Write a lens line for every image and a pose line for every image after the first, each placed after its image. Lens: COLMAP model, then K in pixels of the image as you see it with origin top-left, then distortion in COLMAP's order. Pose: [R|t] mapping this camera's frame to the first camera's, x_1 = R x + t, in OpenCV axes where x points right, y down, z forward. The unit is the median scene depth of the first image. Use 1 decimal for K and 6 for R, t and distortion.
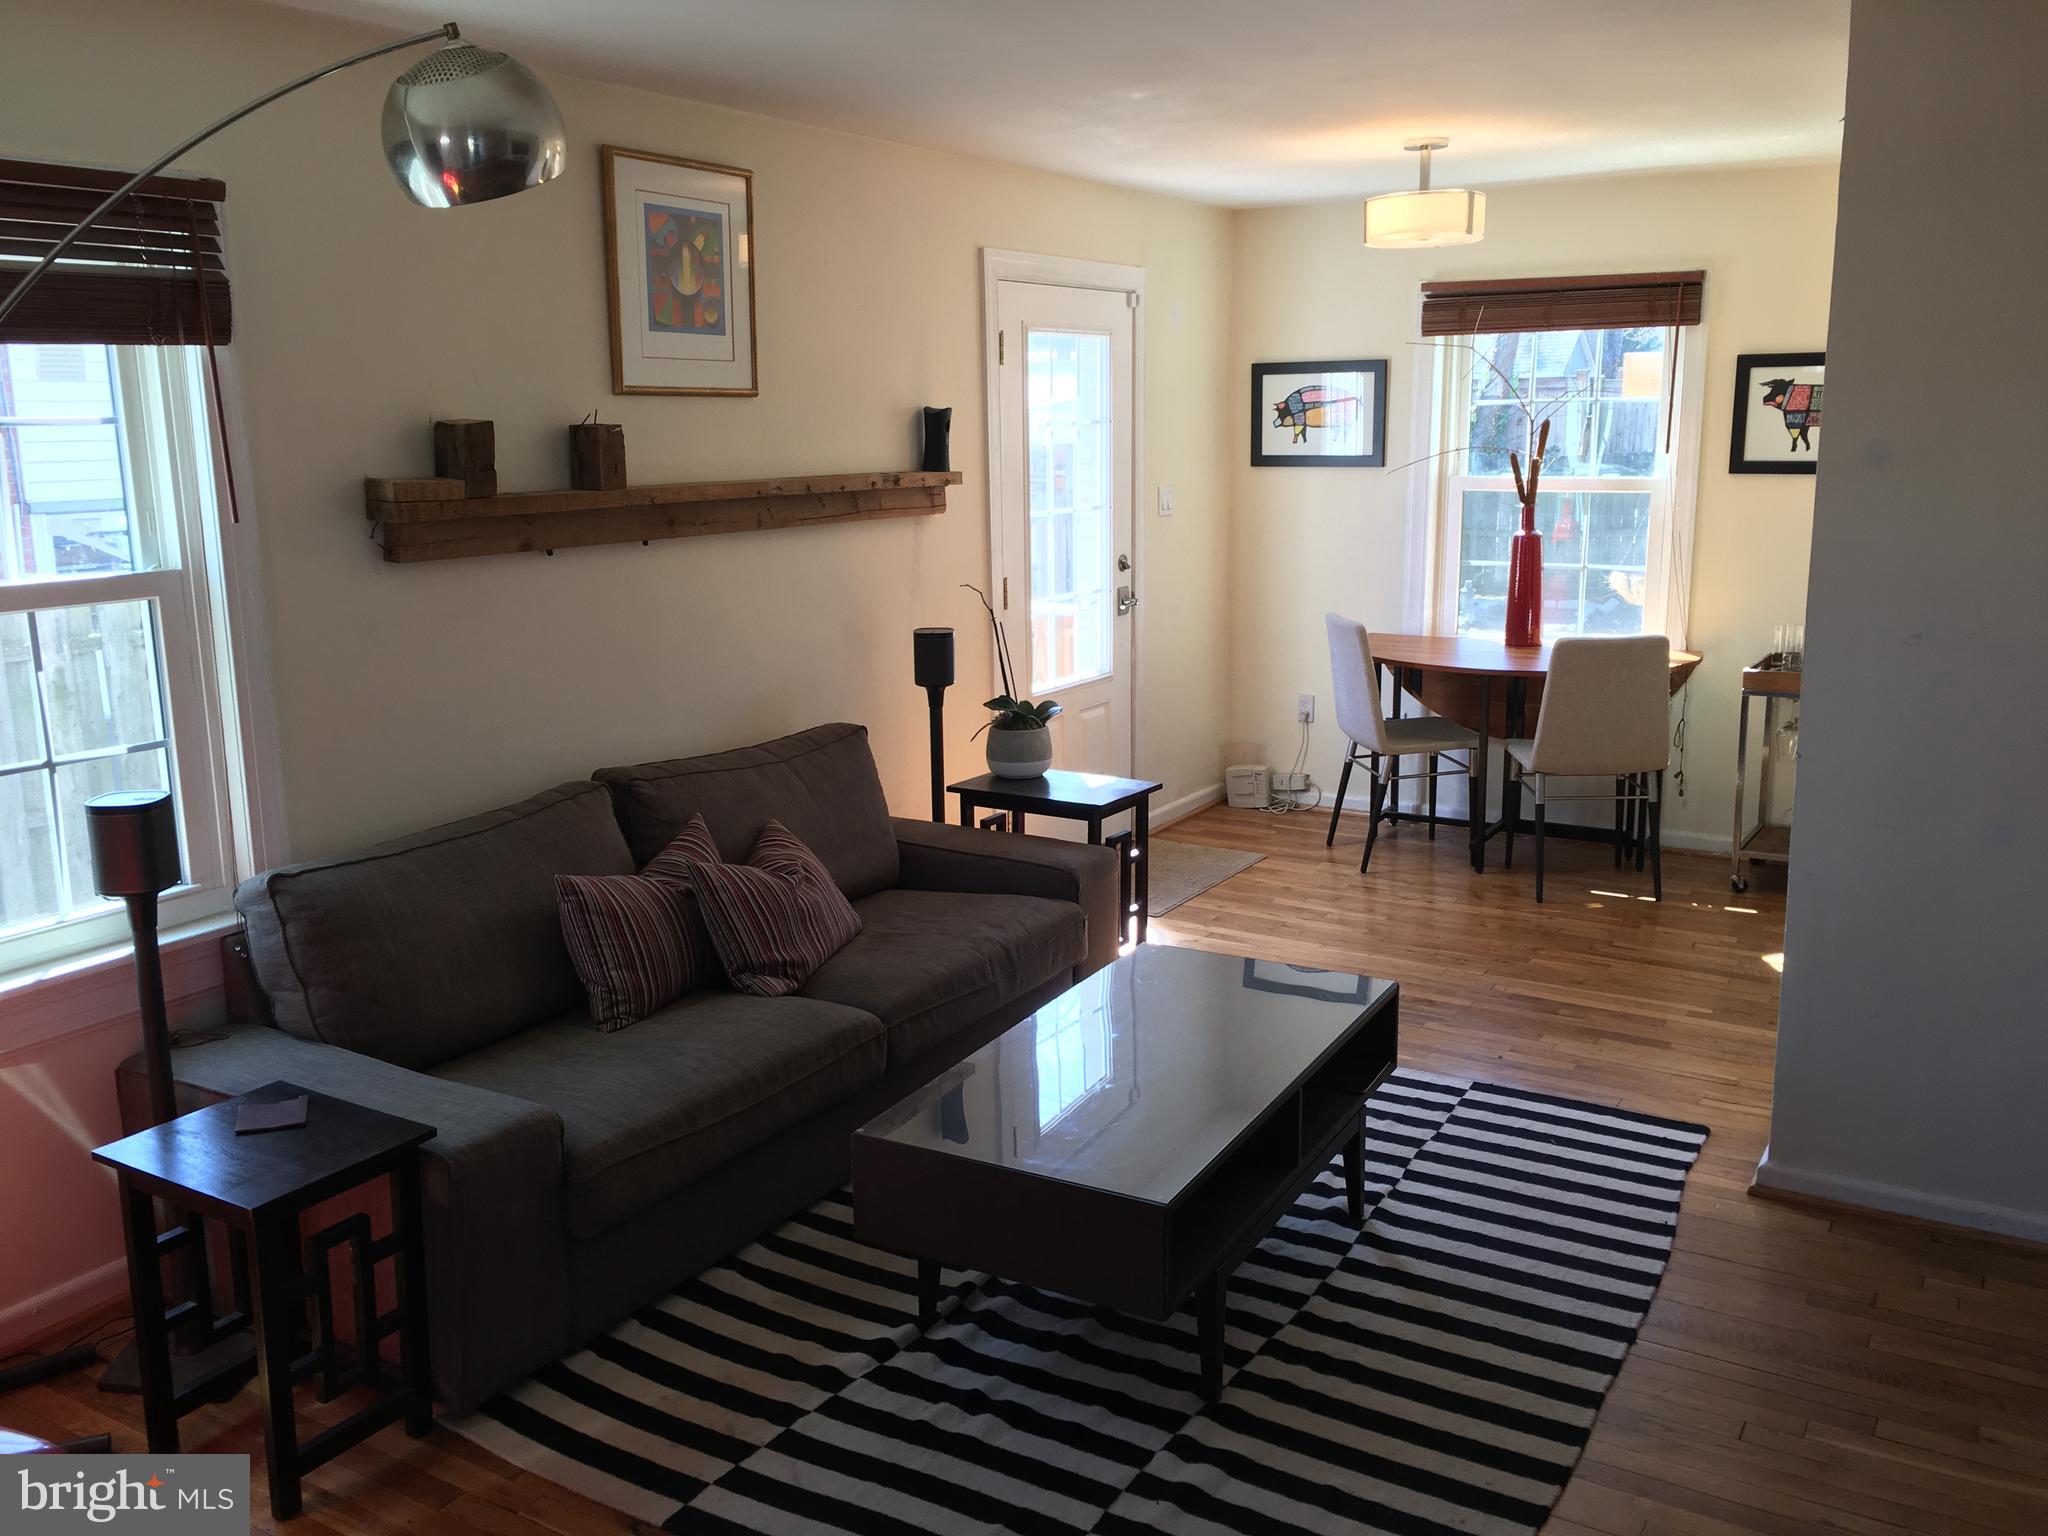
lens RADIAL K [[1740.8, 0, 1027.2], [0, 1740.8, 761.7], [0, 0, 1]] dist [0.067560, -0.065091]
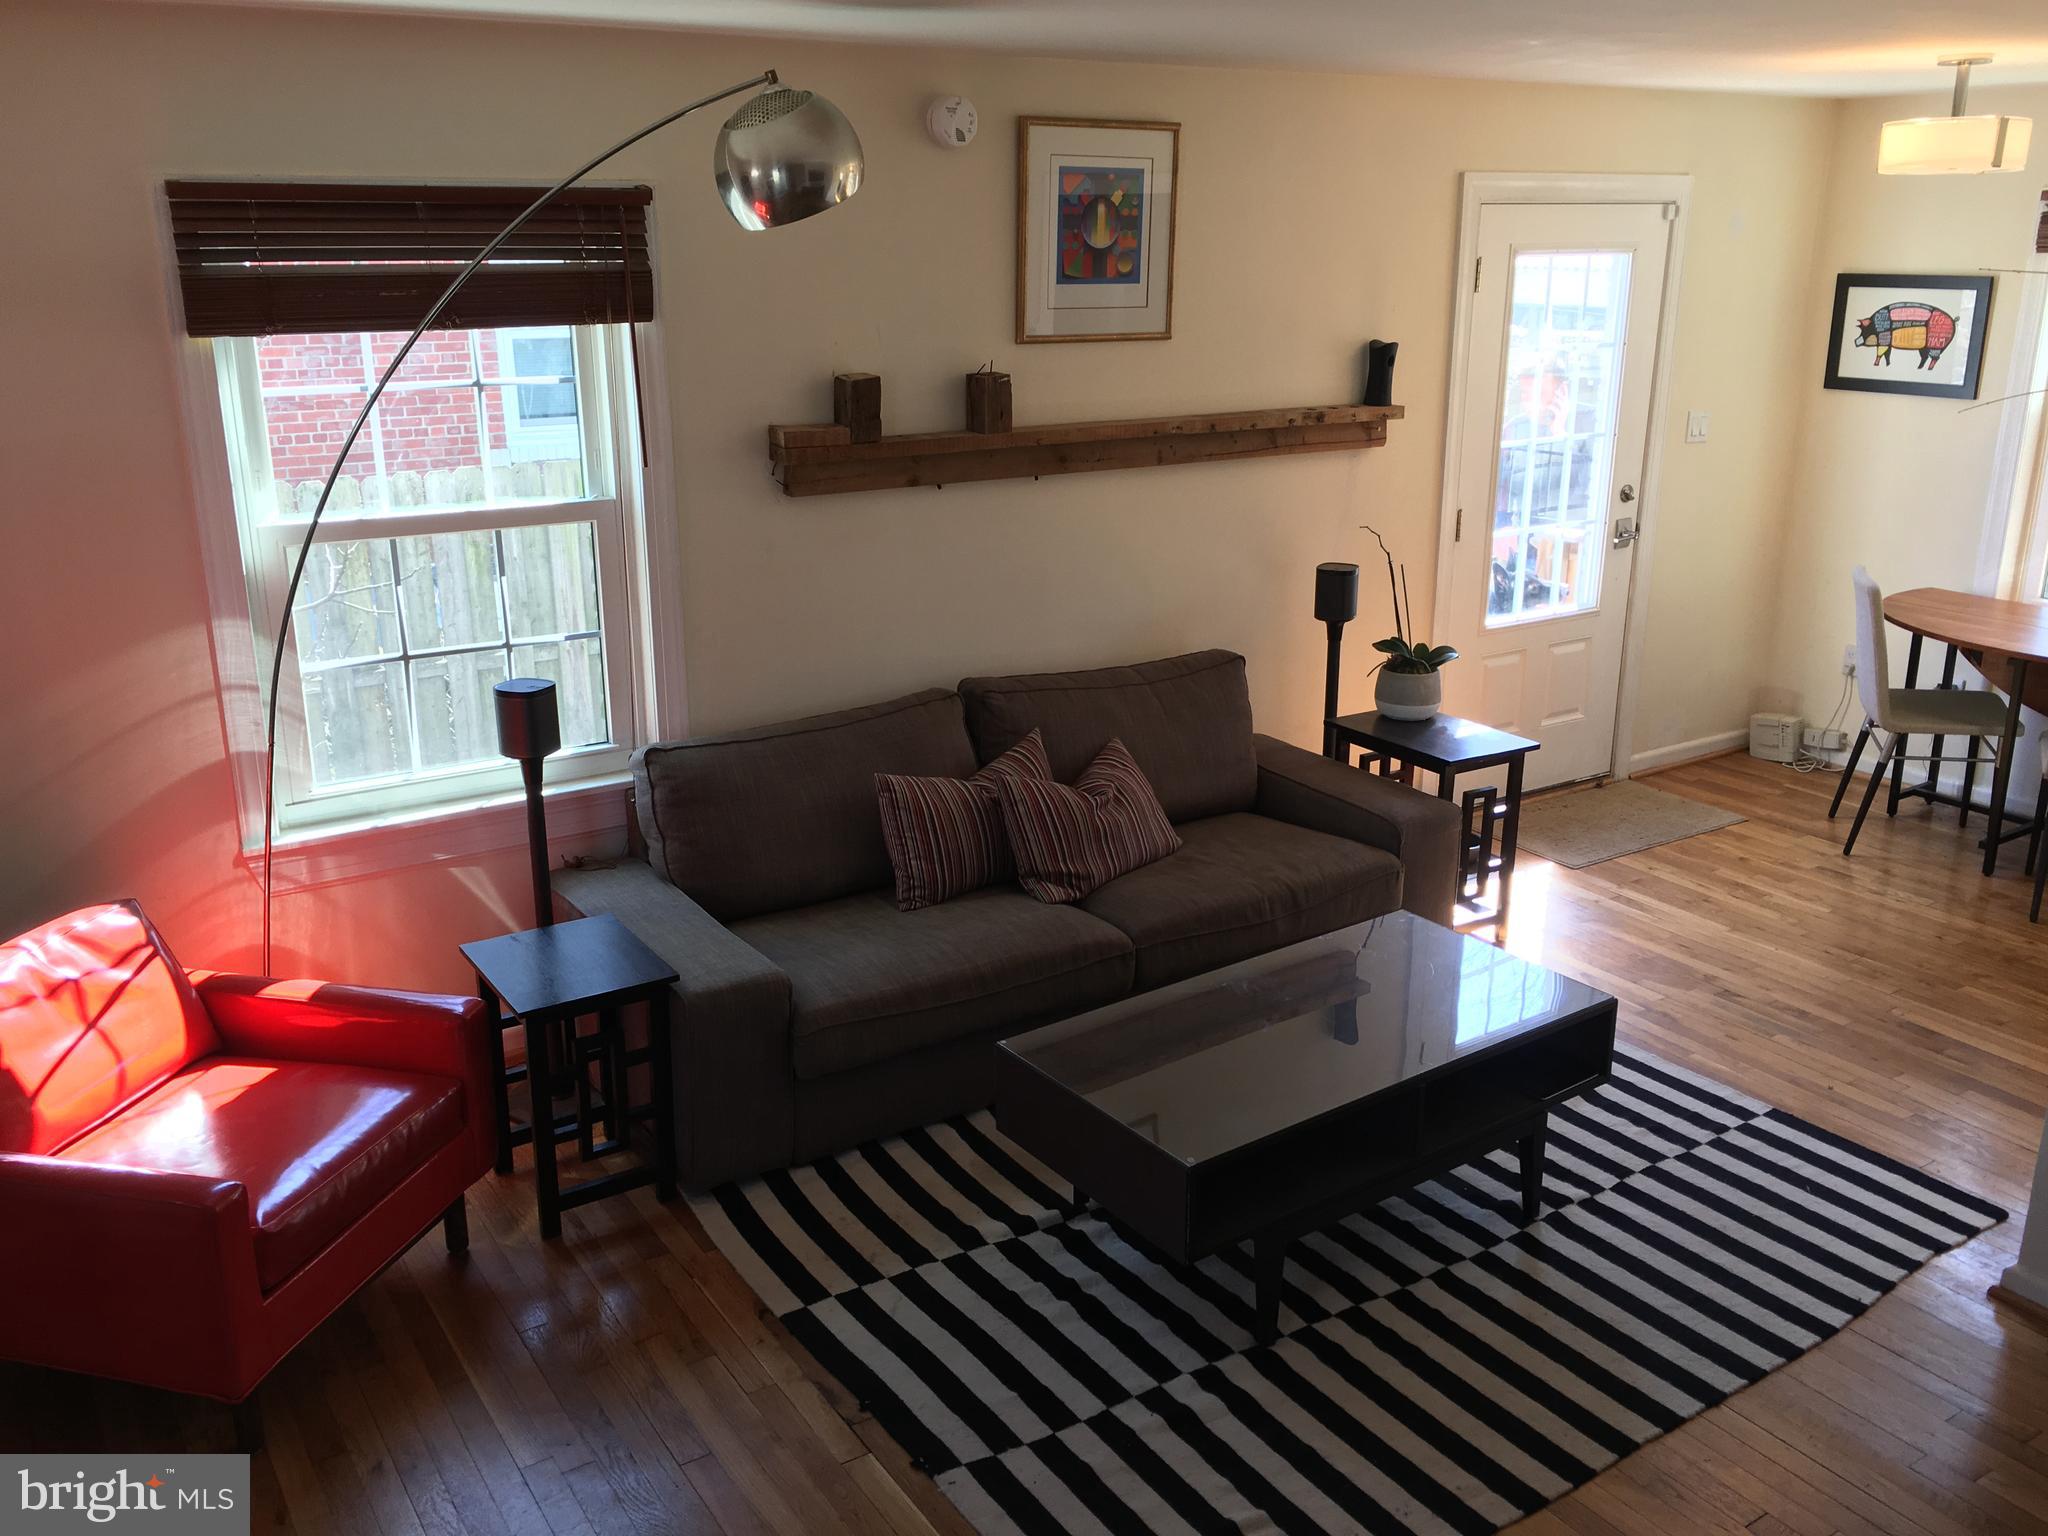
lens RADIAL K [[1740.8, 0, 1028.0], [0, 1740.8, 765.7], [0, 0, 1]] dist [0.067560, -0.065091]
pose [[0.903657, 0.137542, -0.405568, 0.229172], [-0.095898, 0.987963, 0.121379, -0.071035], [0.417381, -0.070792, 0.905970, -0.020413]]
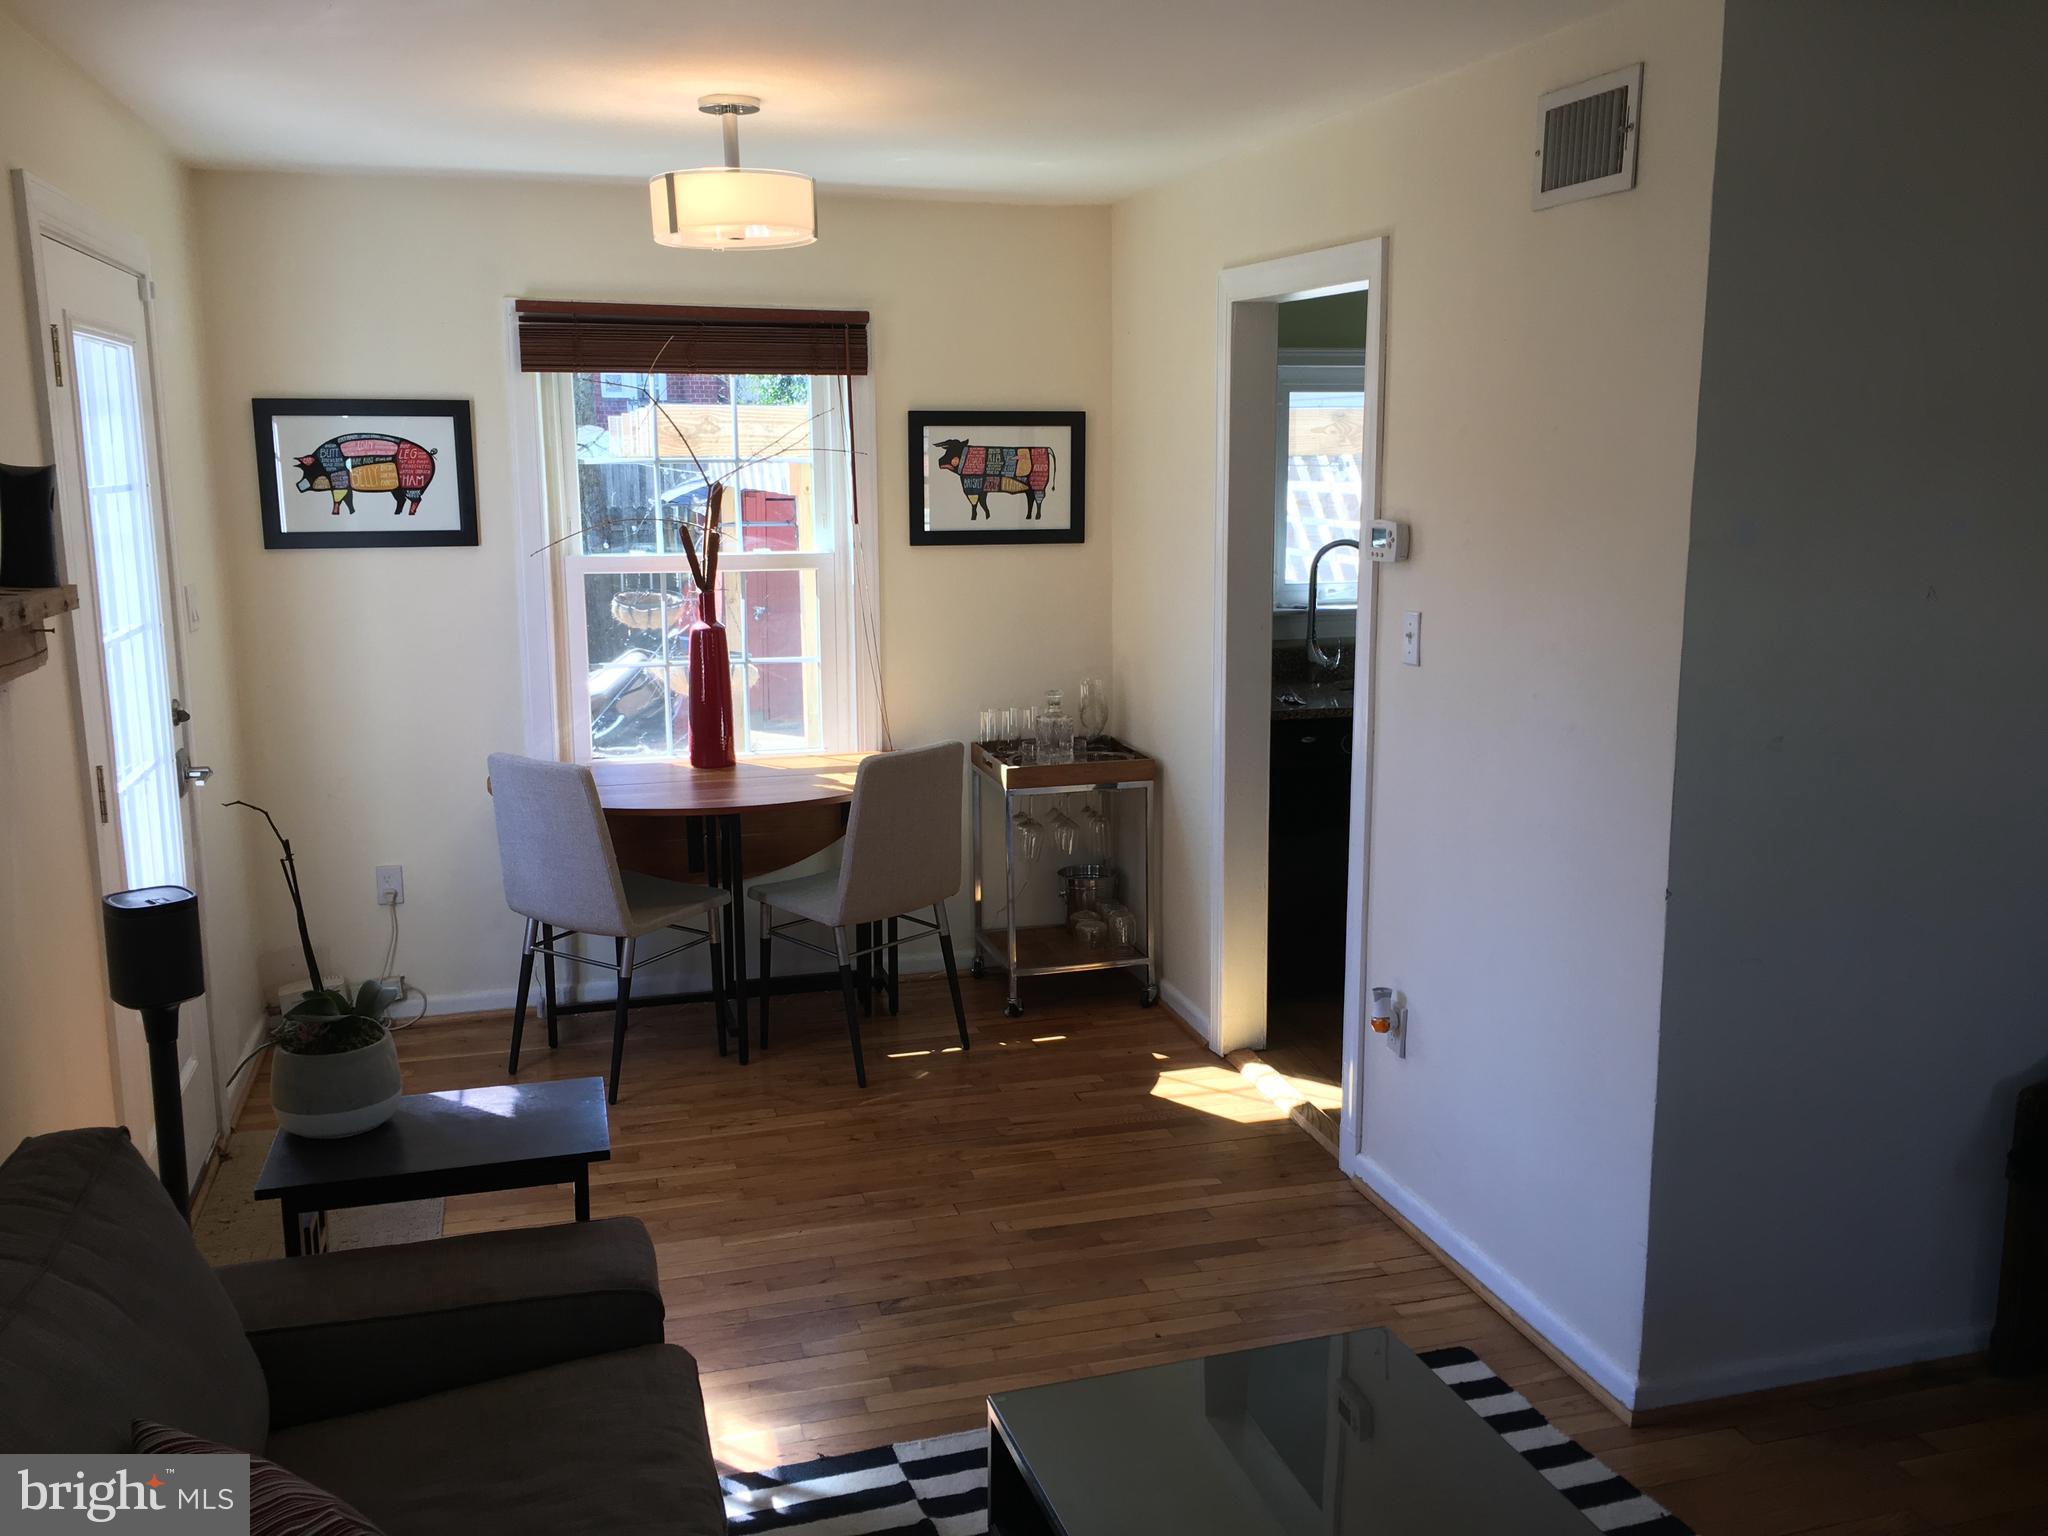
lens RADIAL K [[1740.8, 0, 1028.0], [0, 1740.8, 771.3], [0, 0, 1]] dist [0.067560, -0.065091]
pose [[0.678055, -0.125681, 0.724187, -0.265515], [0.142703, 0.989035, 0.038033, -0.100775], [-0.721026, 0.077555, 0.688555, 0.480436]]
